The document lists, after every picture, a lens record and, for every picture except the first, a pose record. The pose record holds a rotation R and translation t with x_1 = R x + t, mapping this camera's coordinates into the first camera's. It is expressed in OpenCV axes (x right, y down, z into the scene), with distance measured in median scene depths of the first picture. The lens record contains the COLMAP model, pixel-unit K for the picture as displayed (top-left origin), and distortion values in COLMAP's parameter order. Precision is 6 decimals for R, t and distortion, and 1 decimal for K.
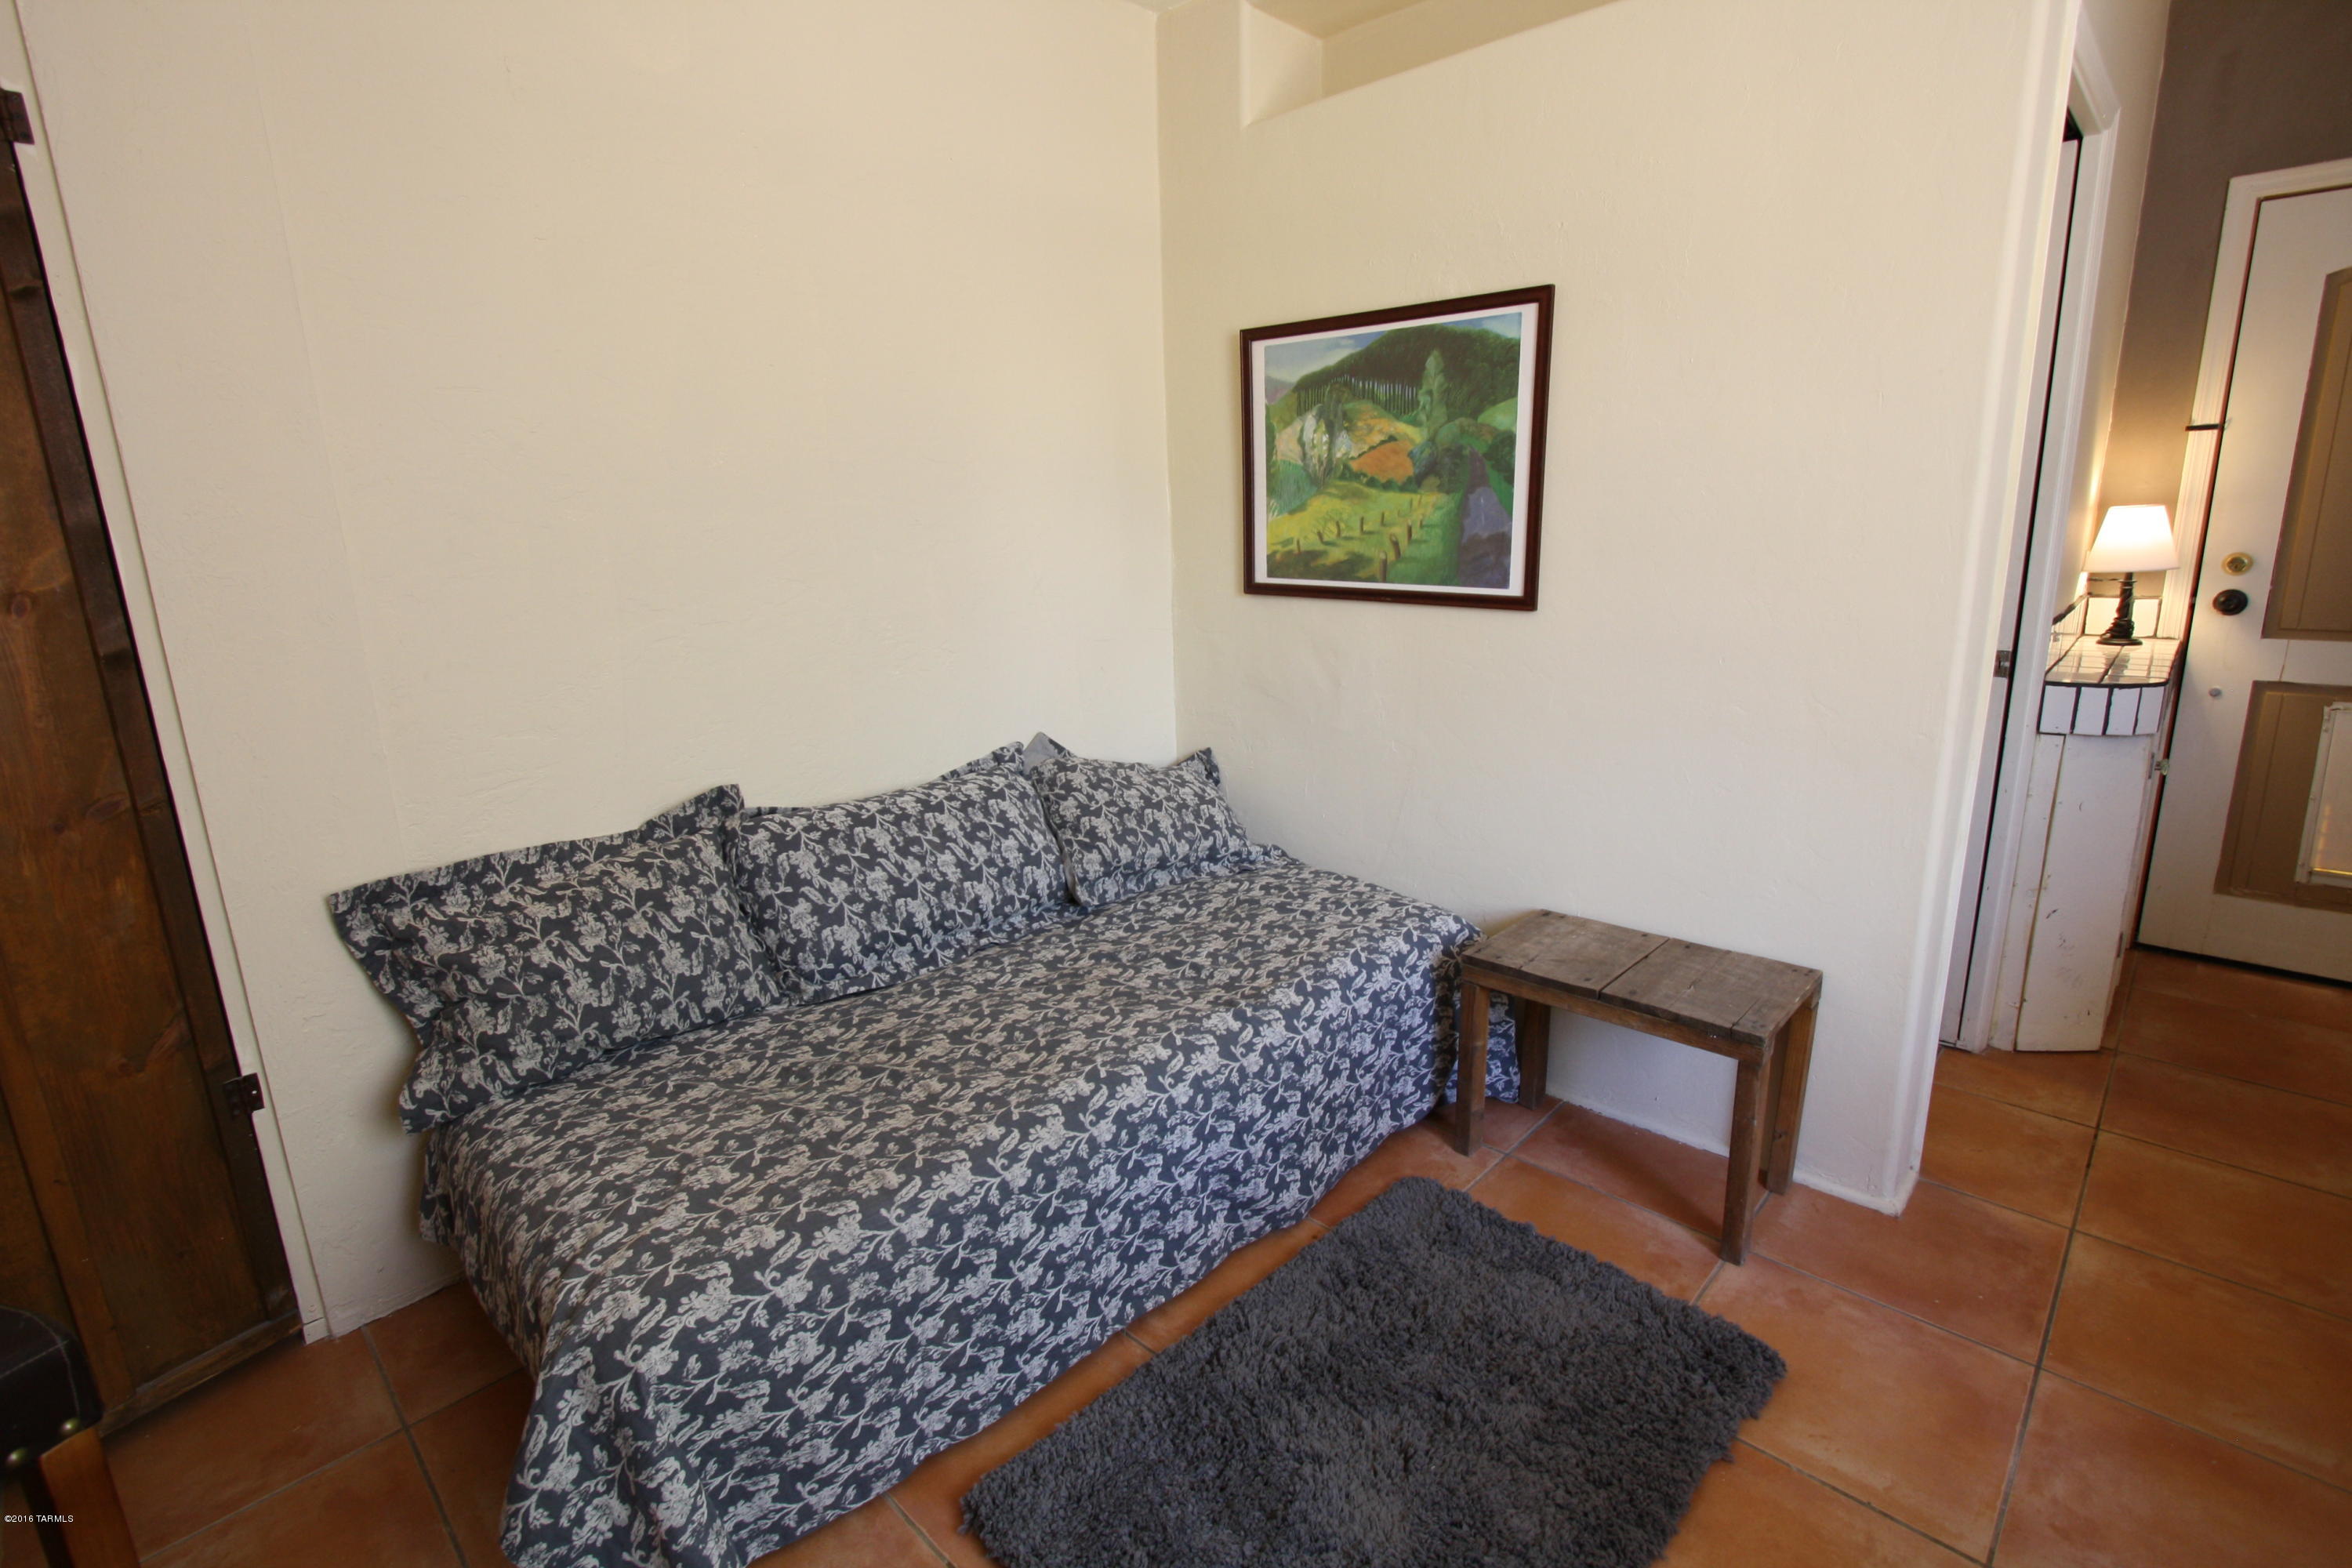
lens RADIAL K [[1093.0, 0, 1167.4], [0, 1093.0, 764.0], [0, 0, 1]] dist [-0.020751, 0.003924]
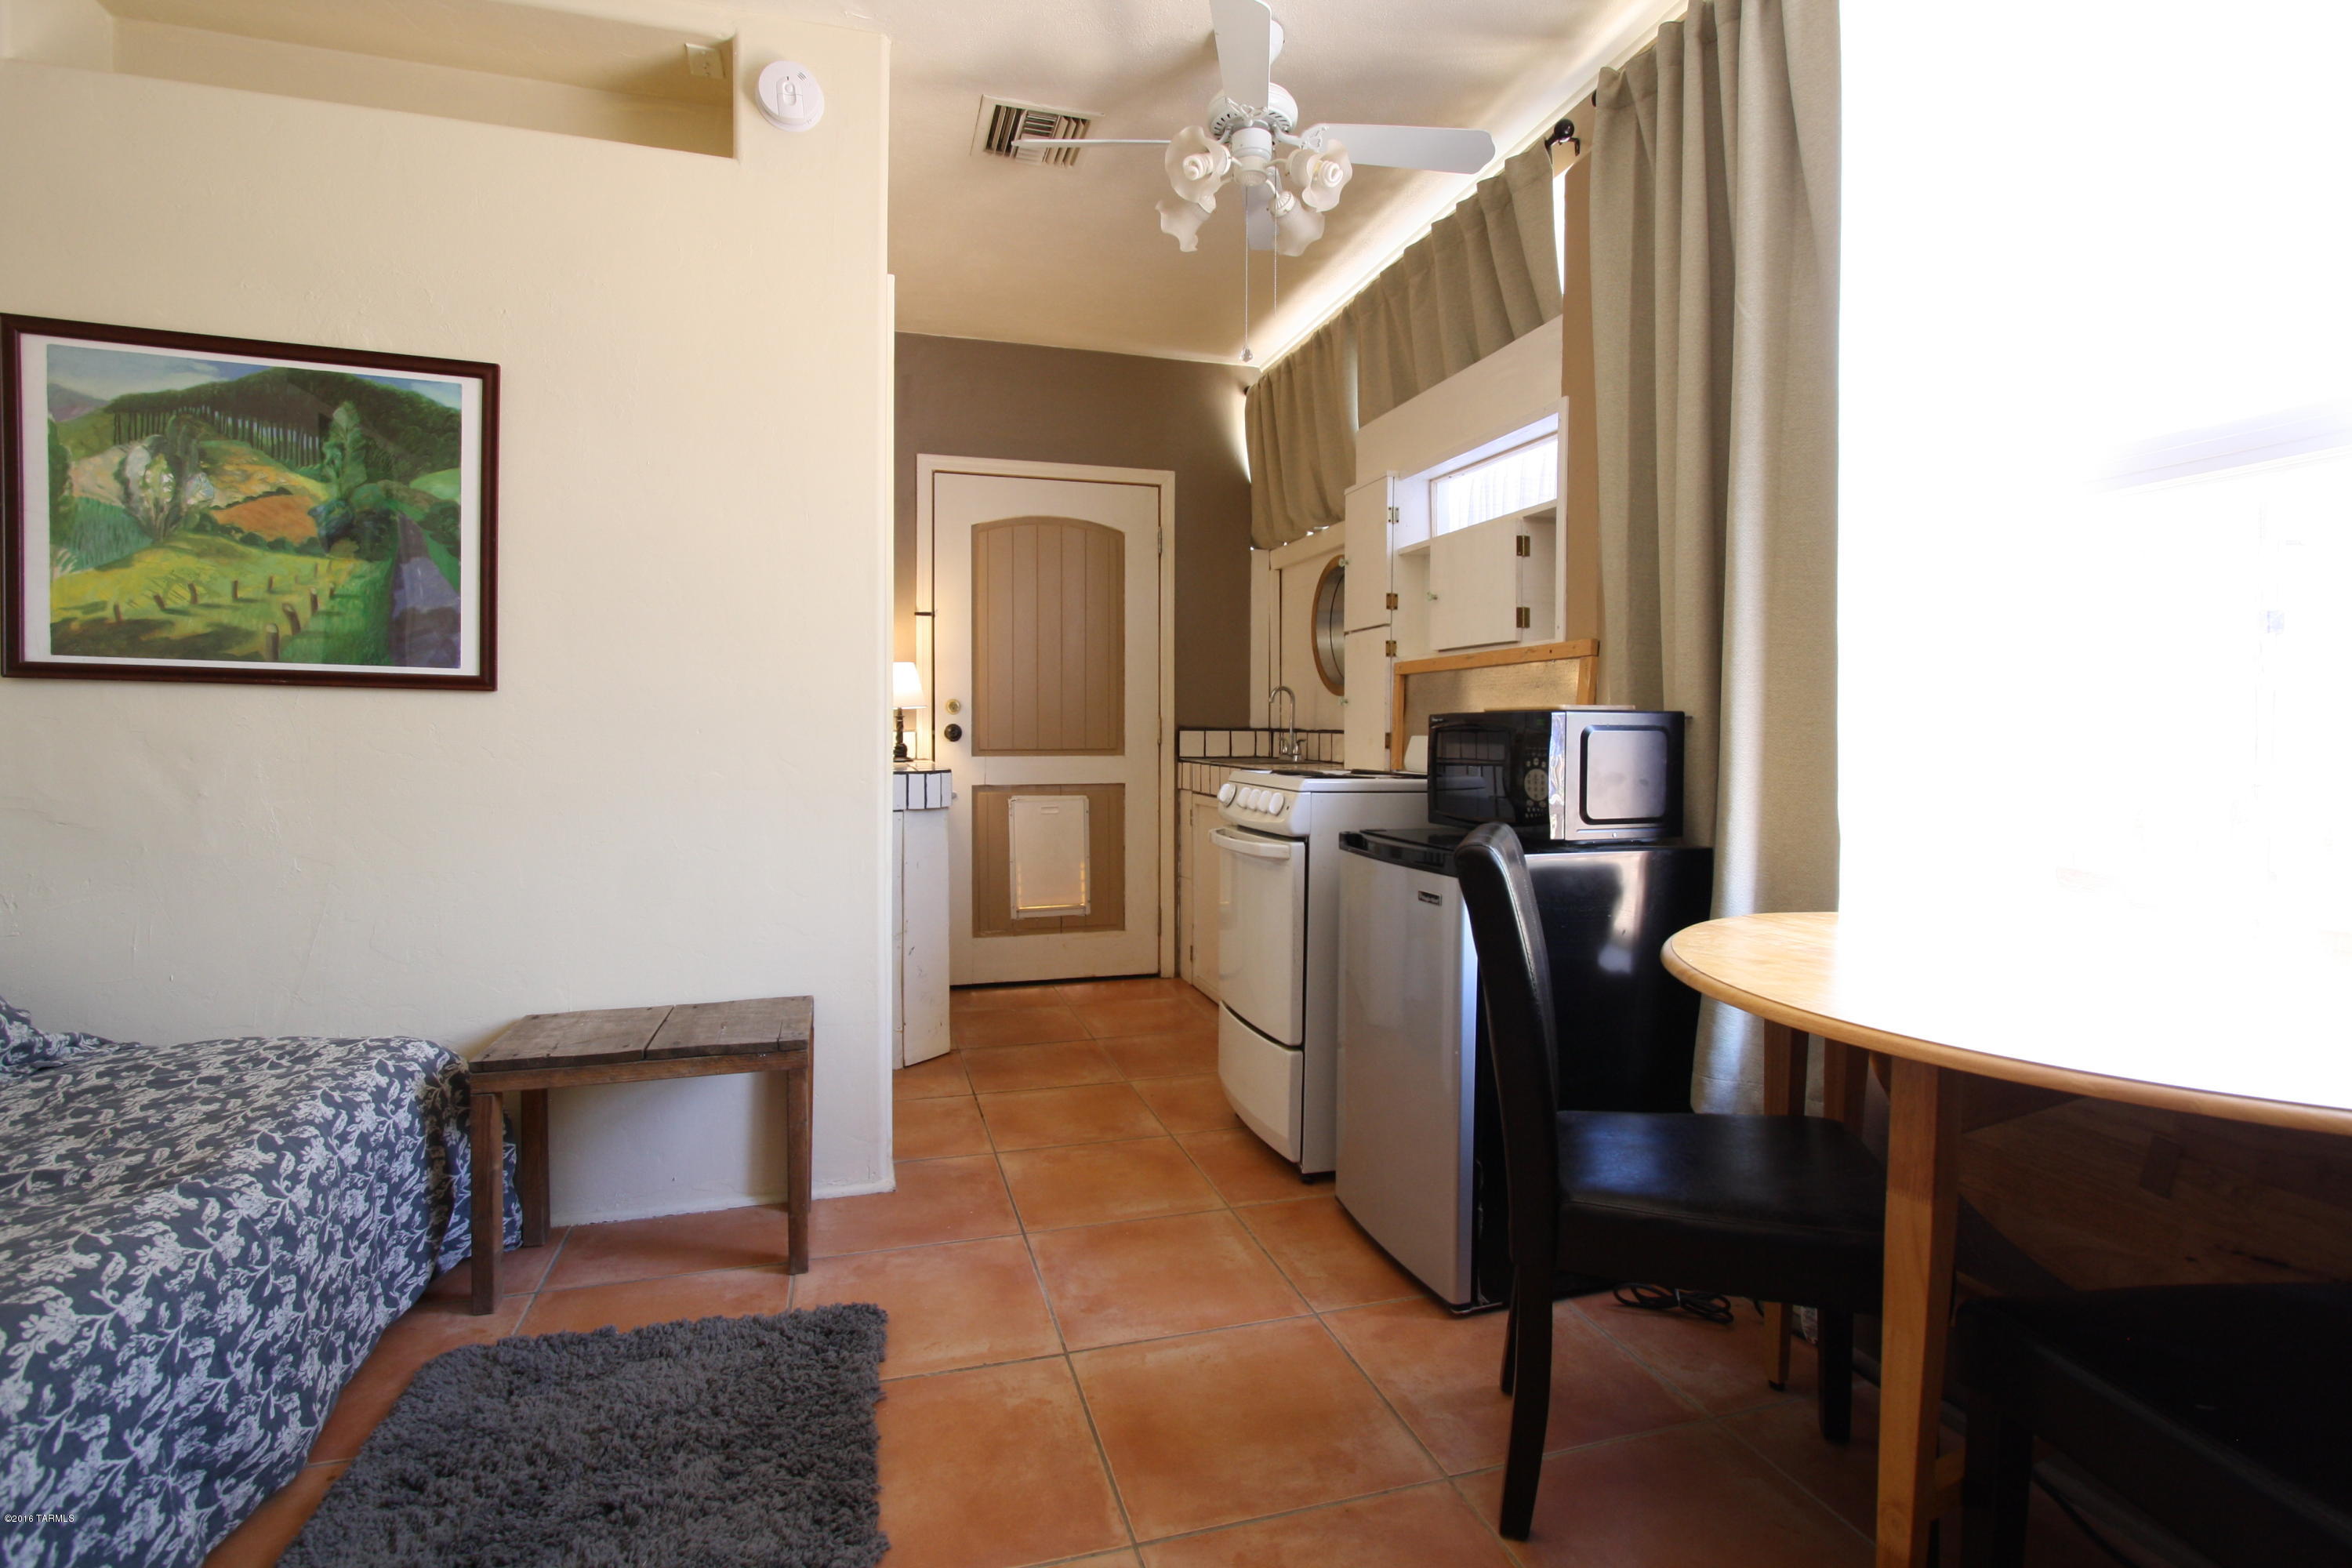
lens RADIAL K [[1093.0, 0, 1159.8], [0, 1093.0, 766.0], [0, 0, 1]] dist [-0.020751, 0.003924]
pose [[0.494639, 0.007110, 0.869069, -0.202613], [0.174739, 0.978733, -0.107462, 0.130493], [-0.851351, 0.205016, 0.482877, 0.074070]]
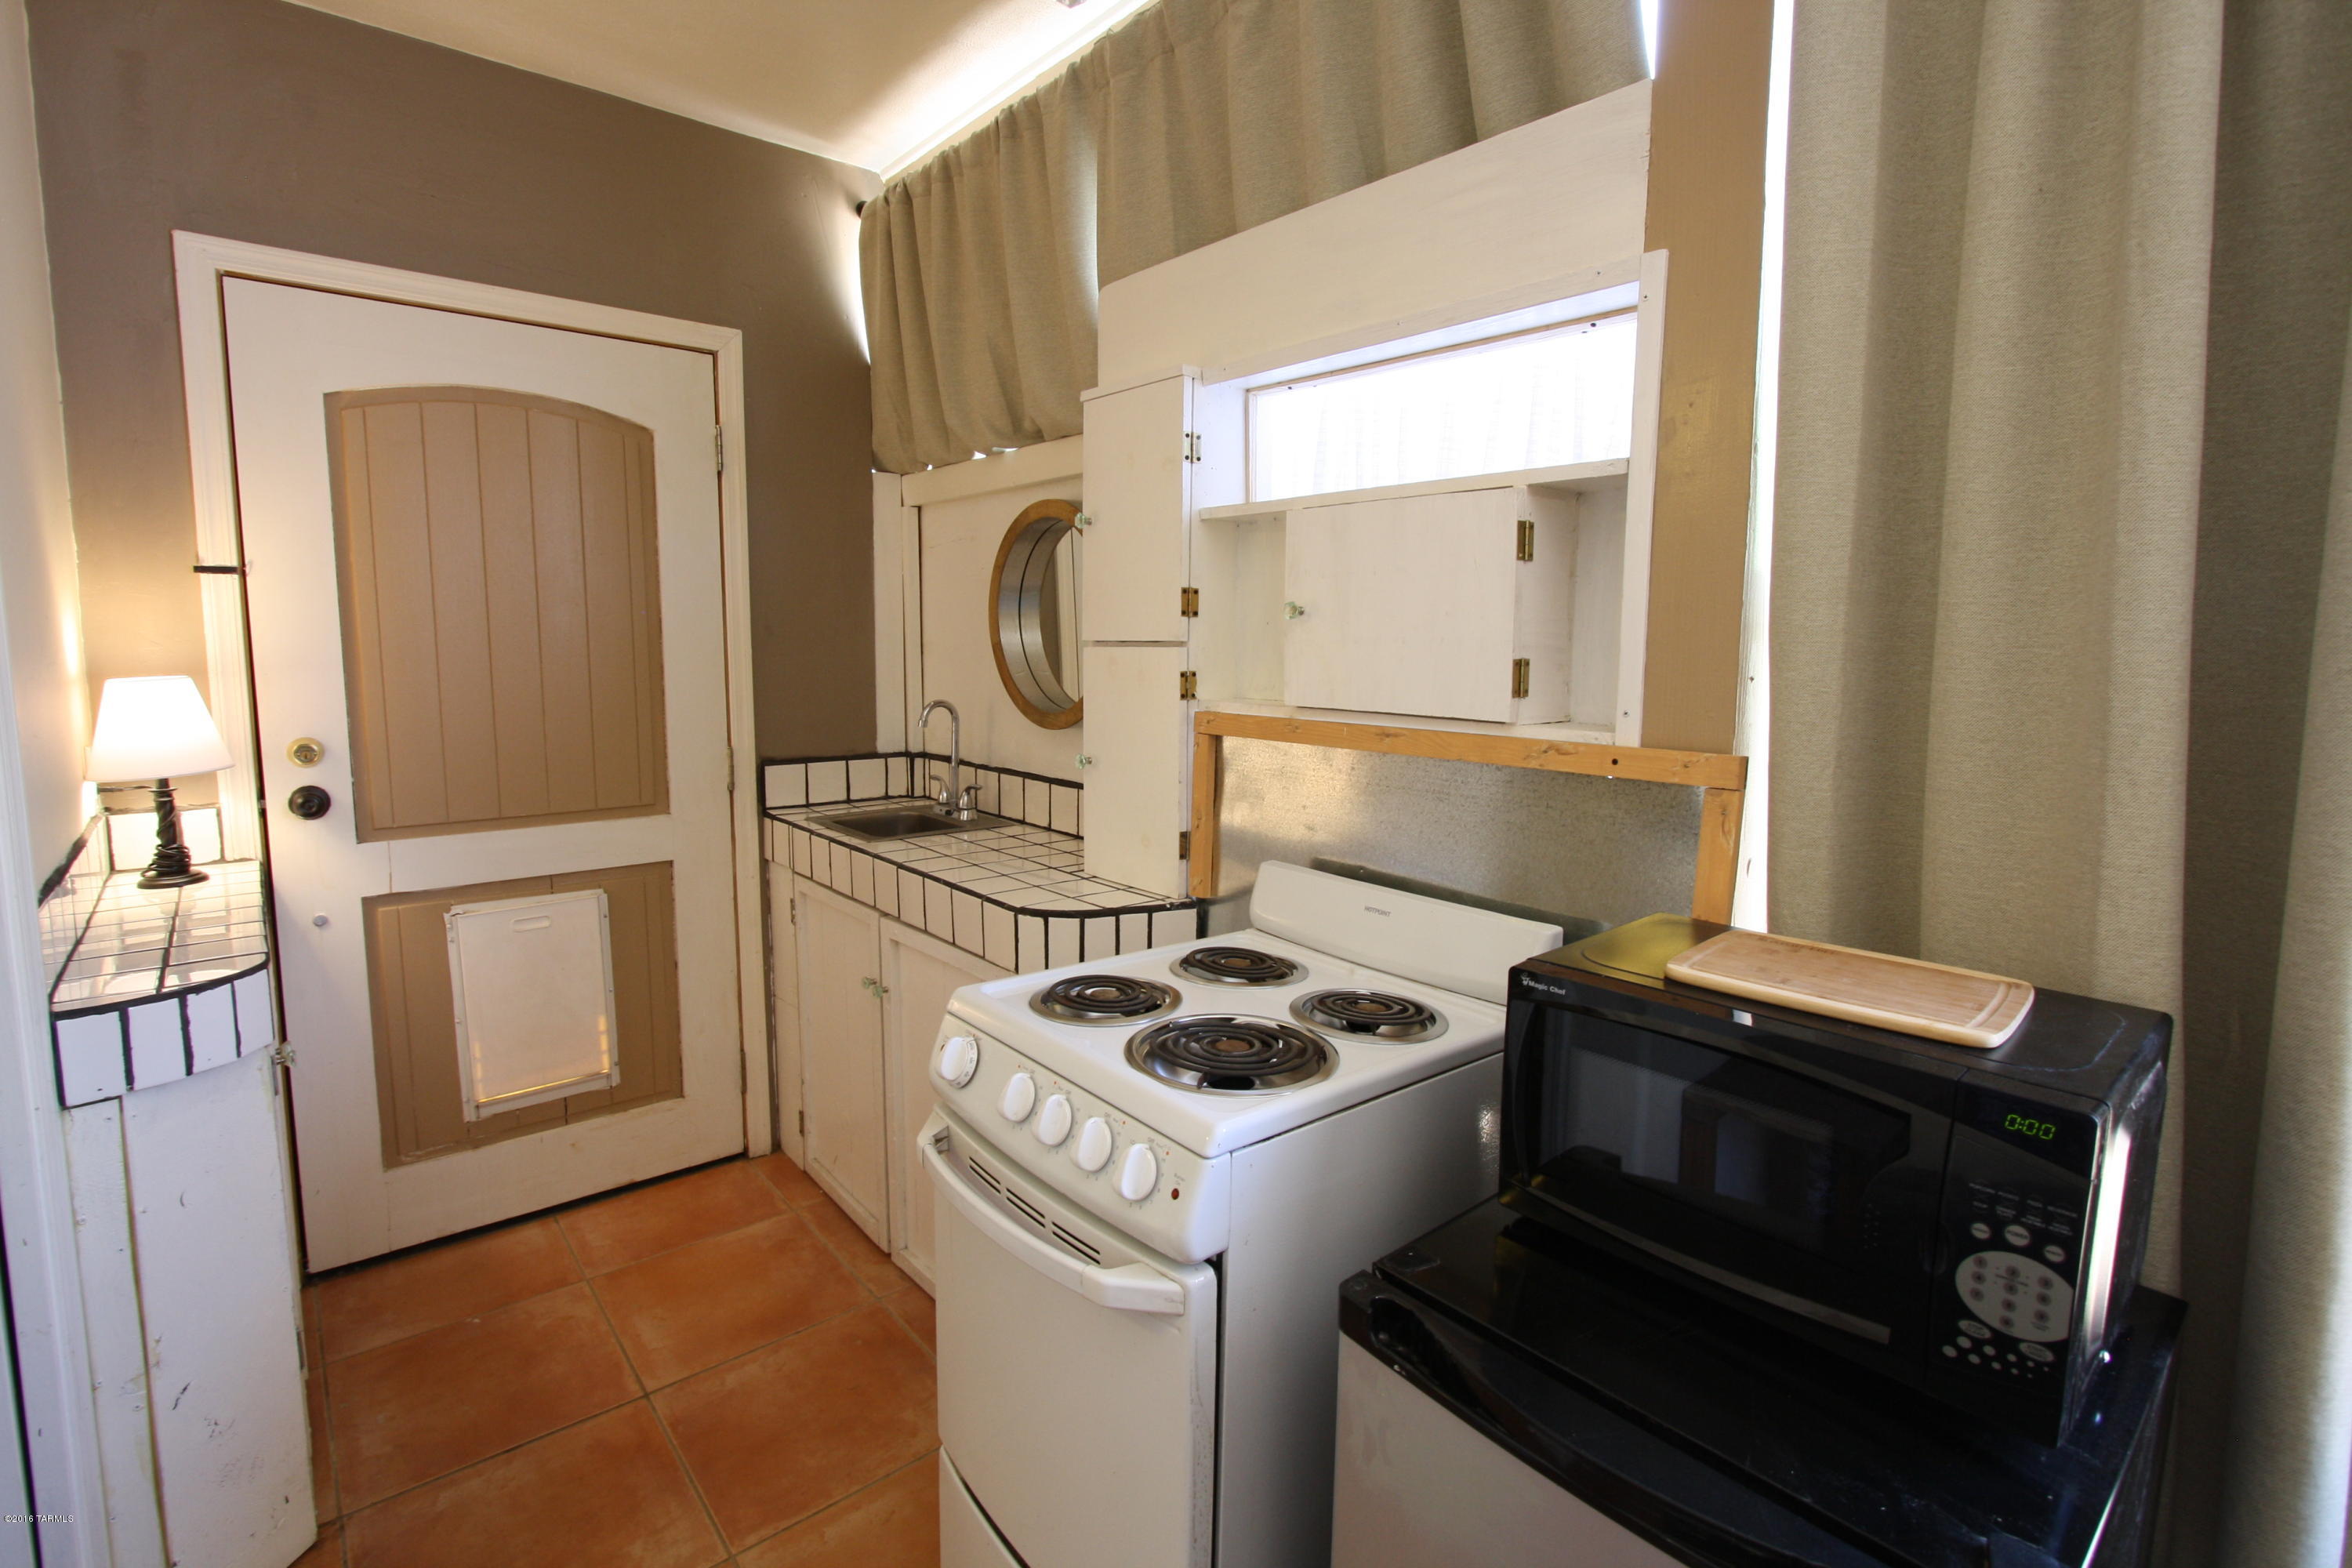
lens RADIAL K [[1093.0, 0, 1163.2], [0, 1093.0, 762.7], [0, 0, 1]] dist [-0.020751, 0.003924]
pose [[0.100094, -0.079210, 0.991820, 0.389797], [0.210174, 0.976016, 0.056737, -0.122915], [-0.972527, 0.202776, 0.114341, 0.422876]]
